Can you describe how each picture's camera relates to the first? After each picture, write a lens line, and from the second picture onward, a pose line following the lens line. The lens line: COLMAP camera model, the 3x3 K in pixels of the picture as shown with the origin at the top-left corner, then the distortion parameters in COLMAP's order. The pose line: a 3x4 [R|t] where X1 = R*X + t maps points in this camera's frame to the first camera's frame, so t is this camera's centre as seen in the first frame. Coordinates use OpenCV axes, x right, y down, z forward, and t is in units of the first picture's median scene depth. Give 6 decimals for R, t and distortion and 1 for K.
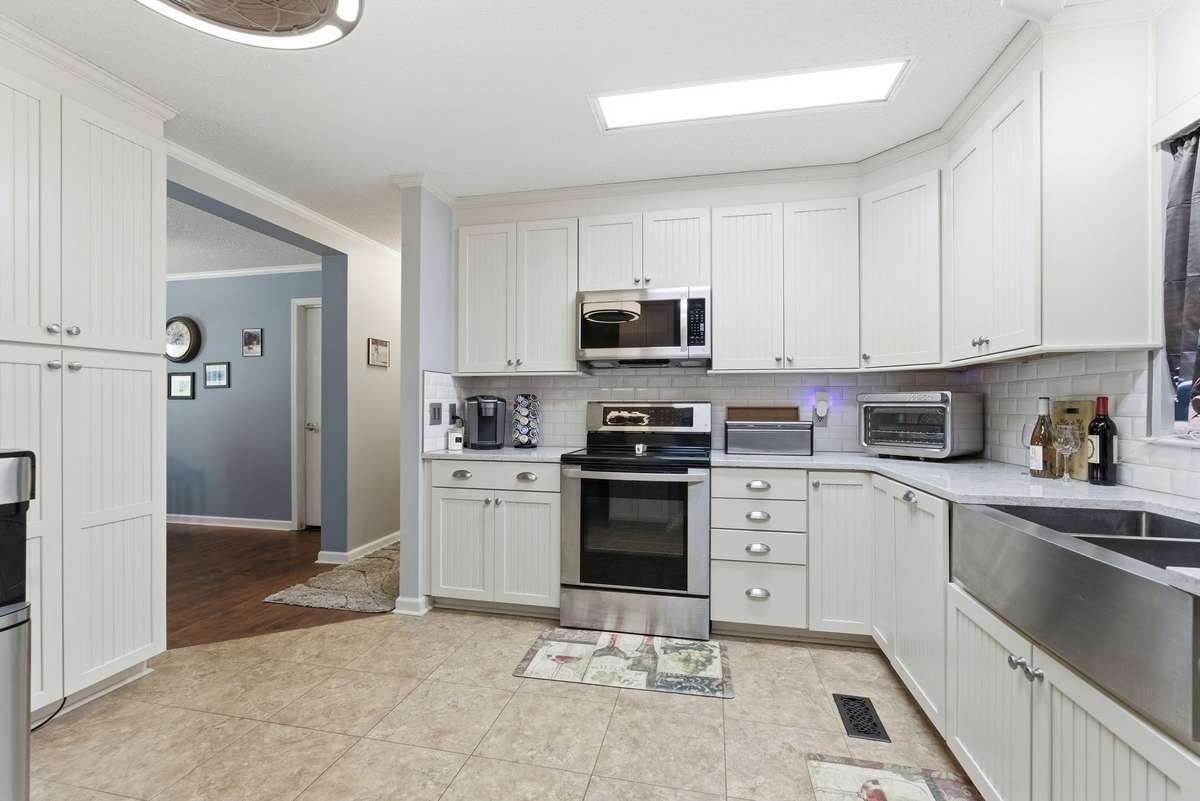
lens RADIAL K [[529.7, 0, 594.7], [0, 529.7, 404.9], [0, 0, 1]] dist [-0.002430, 0.002745]
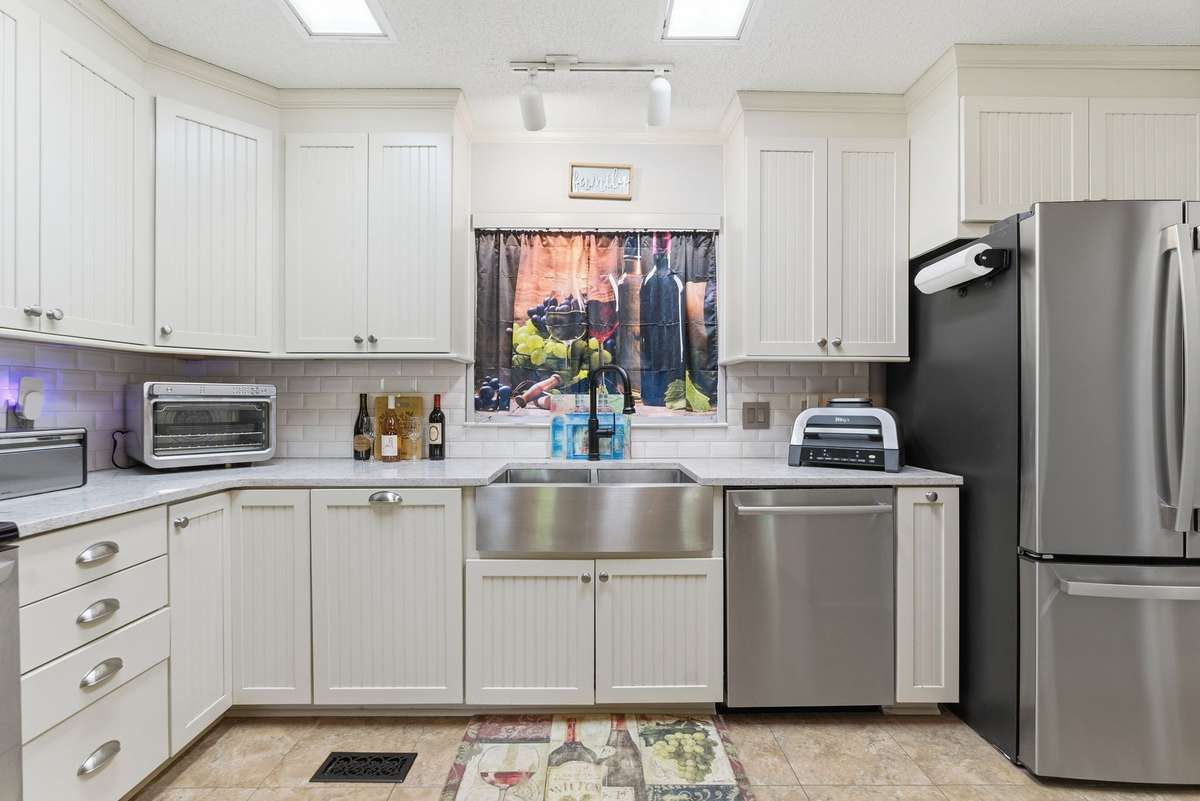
lens RADIAL K [[529.7, 0, 594.4], [0, 529.7, 399.9], [0, 0, 1]] dist [-0.002430, 0.002745]
pose [[-0.218777, -0.002324, 0.975772, -0.424288], [-0.004401, 0.999989, 0.001395, -0.004546], [-0.975765, -0.003989, -0.218785, 0.861572]]
